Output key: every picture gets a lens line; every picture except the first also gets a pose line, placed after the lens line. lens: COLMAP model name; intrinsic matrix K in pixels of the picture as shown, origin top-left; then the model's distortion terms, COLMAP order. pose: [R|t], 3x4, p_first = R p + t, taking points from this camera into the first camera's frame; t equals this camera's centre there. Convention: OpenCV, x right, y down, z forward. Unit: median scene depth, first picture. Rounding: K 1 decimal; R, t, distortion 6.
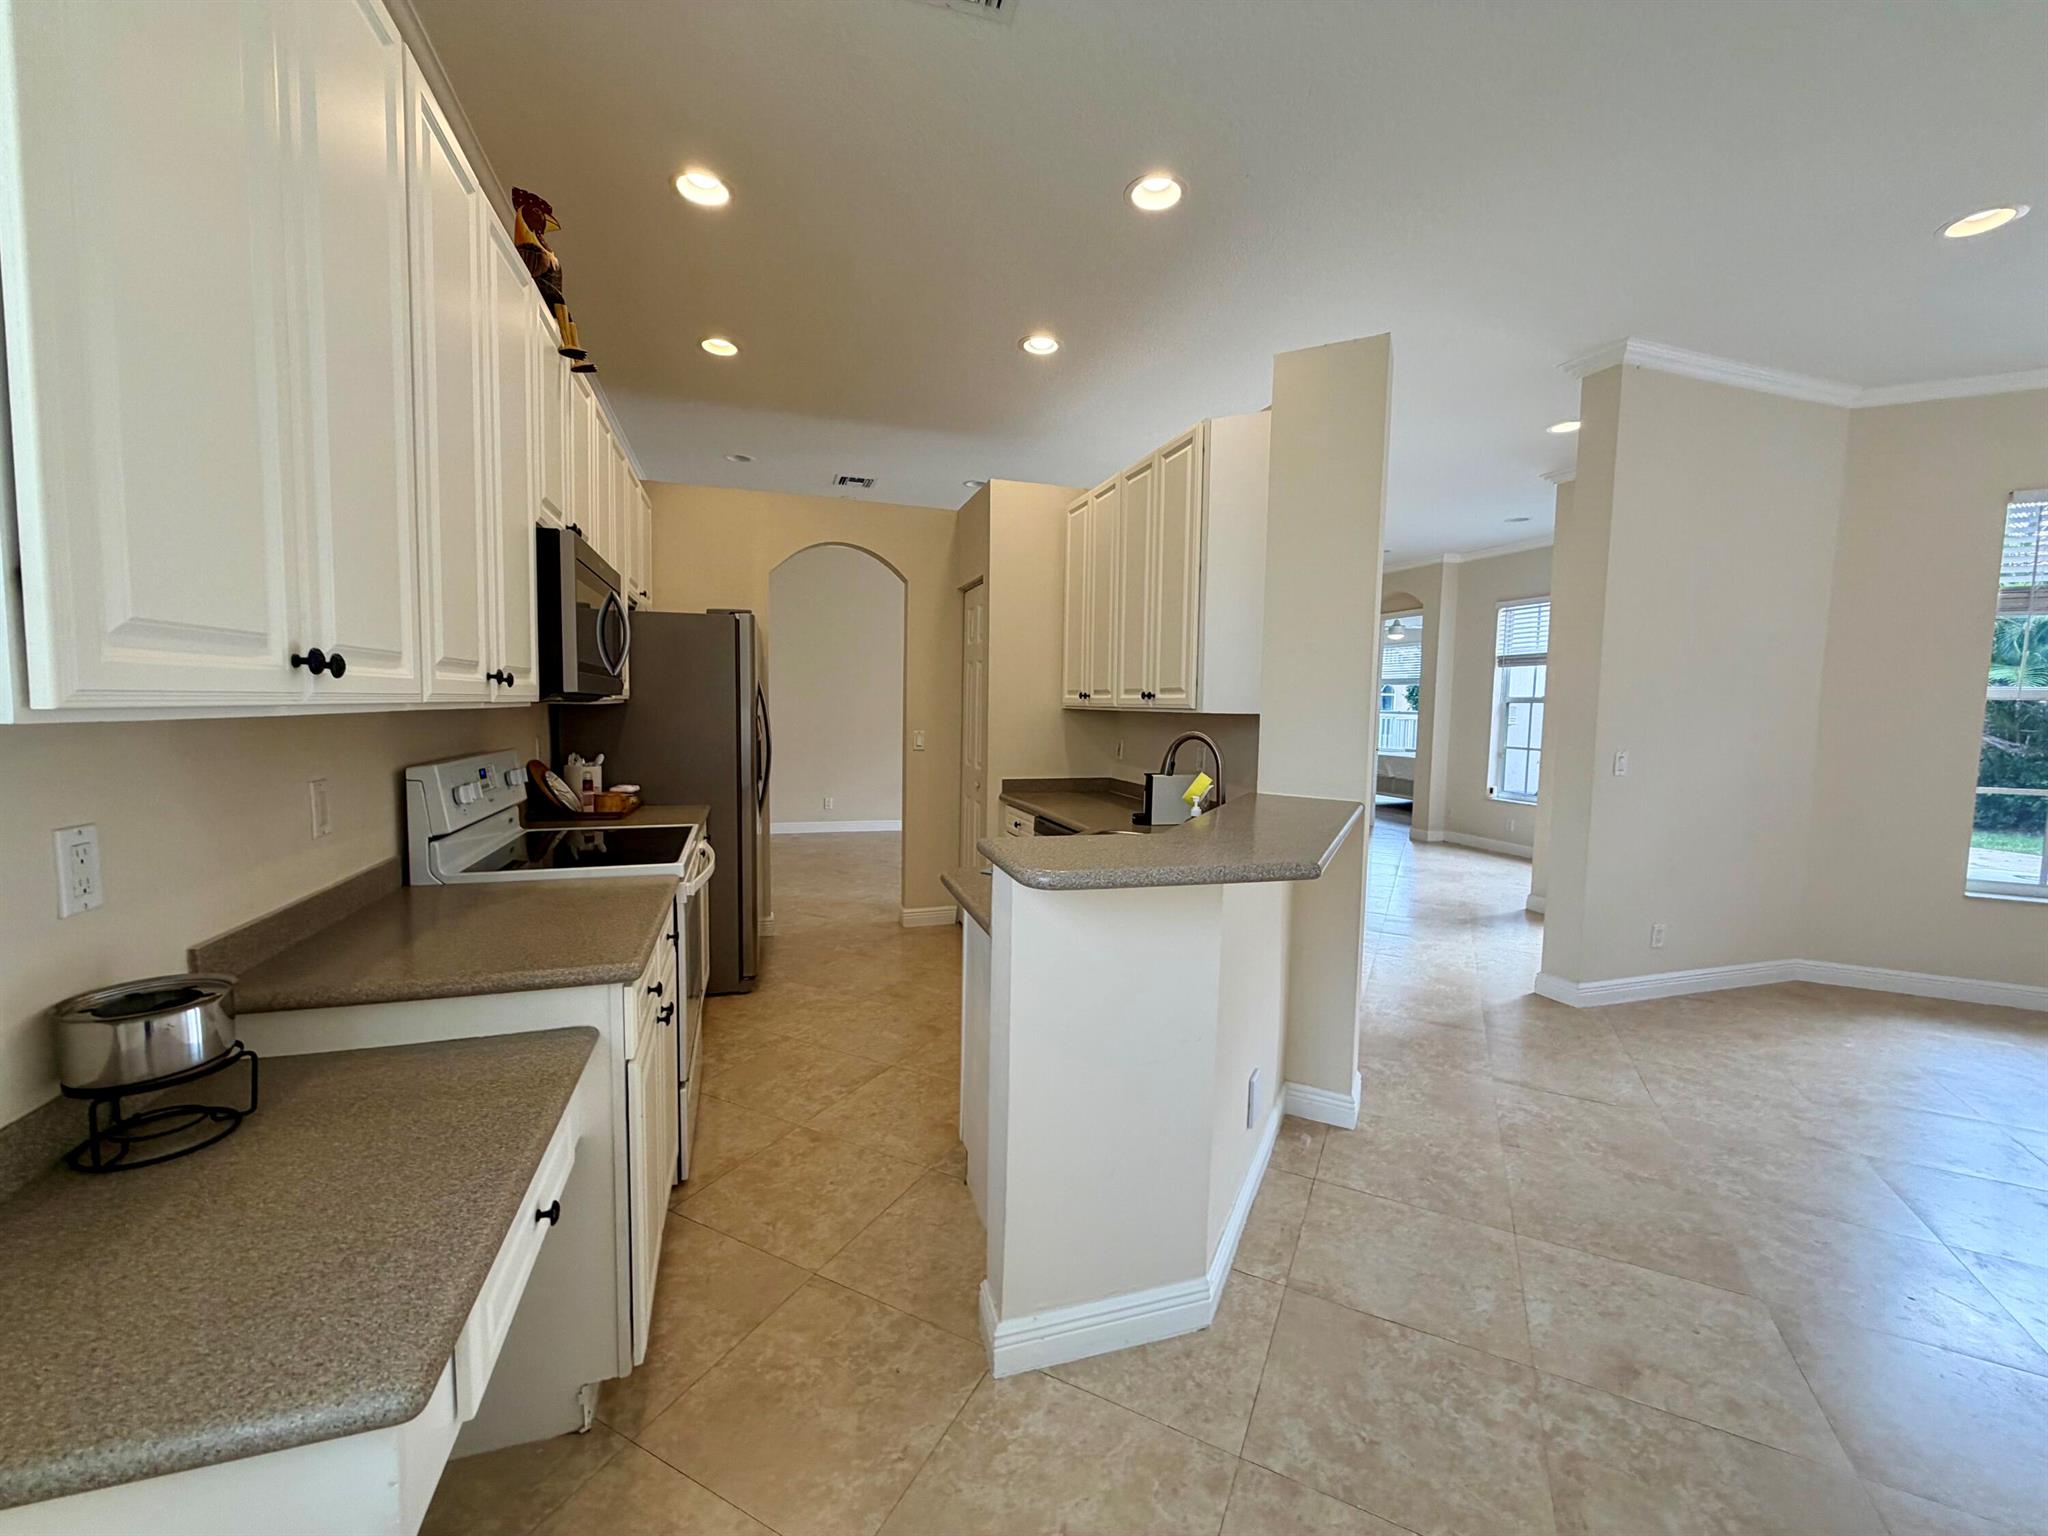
lens RADIAL K [[819.5, 0, 1016.9], [0, 819.5, 766.5], [0, 0, 1]] dist [-0.000115, 0.000052]
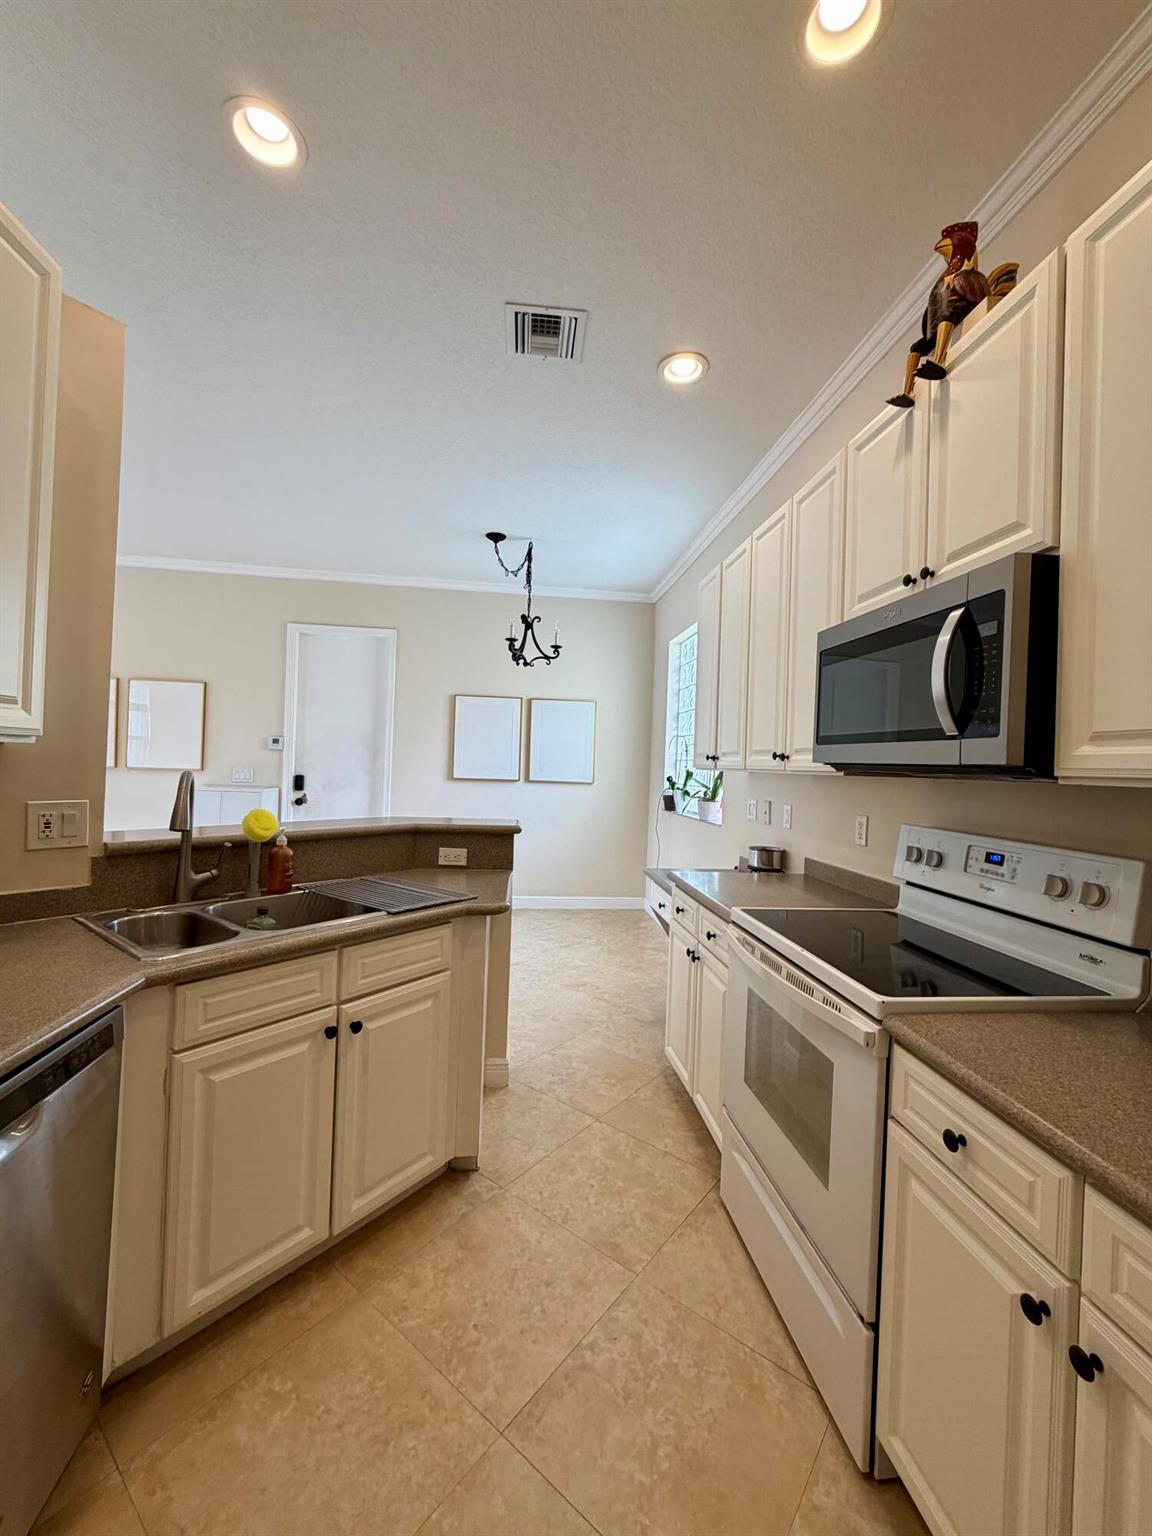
lens RADIAL K [[611.9, 0, 577.7], [0, 611.9, 763.1], [0, 0, 1]] dist [-0.002053, 0.000411]
pose [[-0.980792, -0.052798, 0.187773, -0.230481], [-0.039552, 0.996503, 0.073602, -0.090525], [-0.191003, 0.064761, -0.979451, 1.237232]]
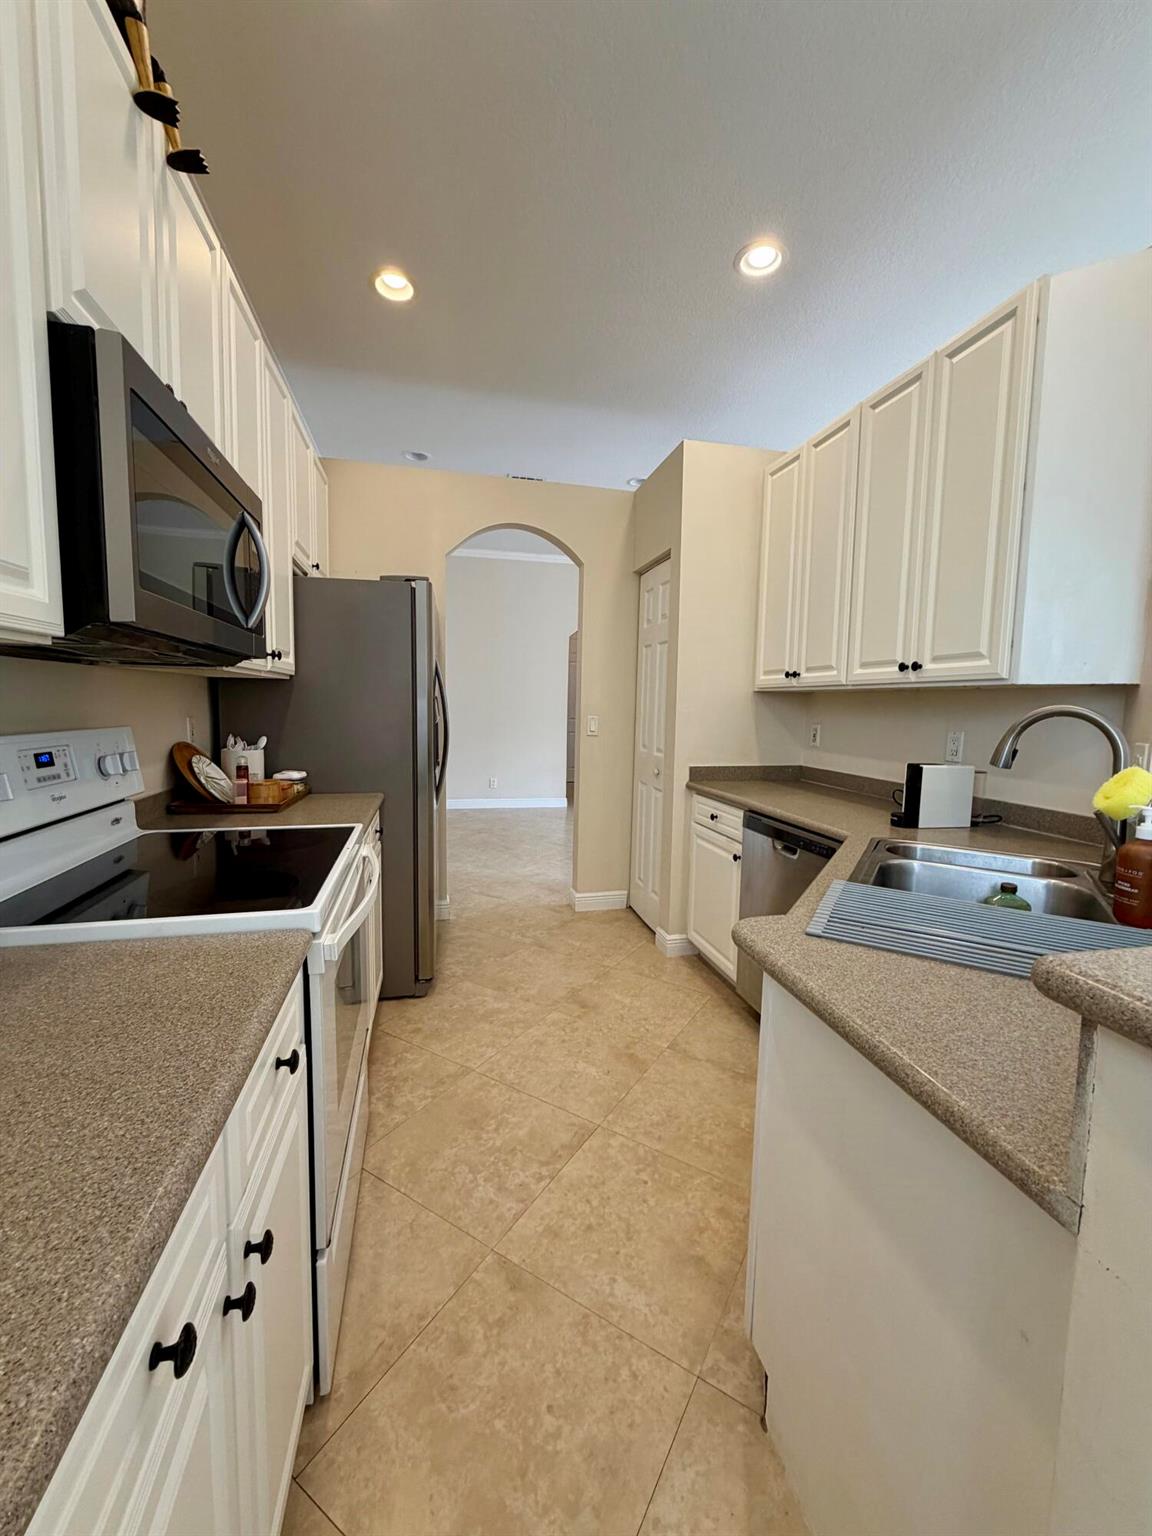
lens RADIAL K [[611.9, 0, 577.7], [0, 611.9, 763.1], [0, 0, 1]] dist [-0.002053, 0.000411]
pose [[0.997208, 0.007968, -0.074250, -0.119874], [-0.006608, 0.999806, 0.018533, -0.000808], [0.074384, -0.017991, 0.997067, 0.373228]]
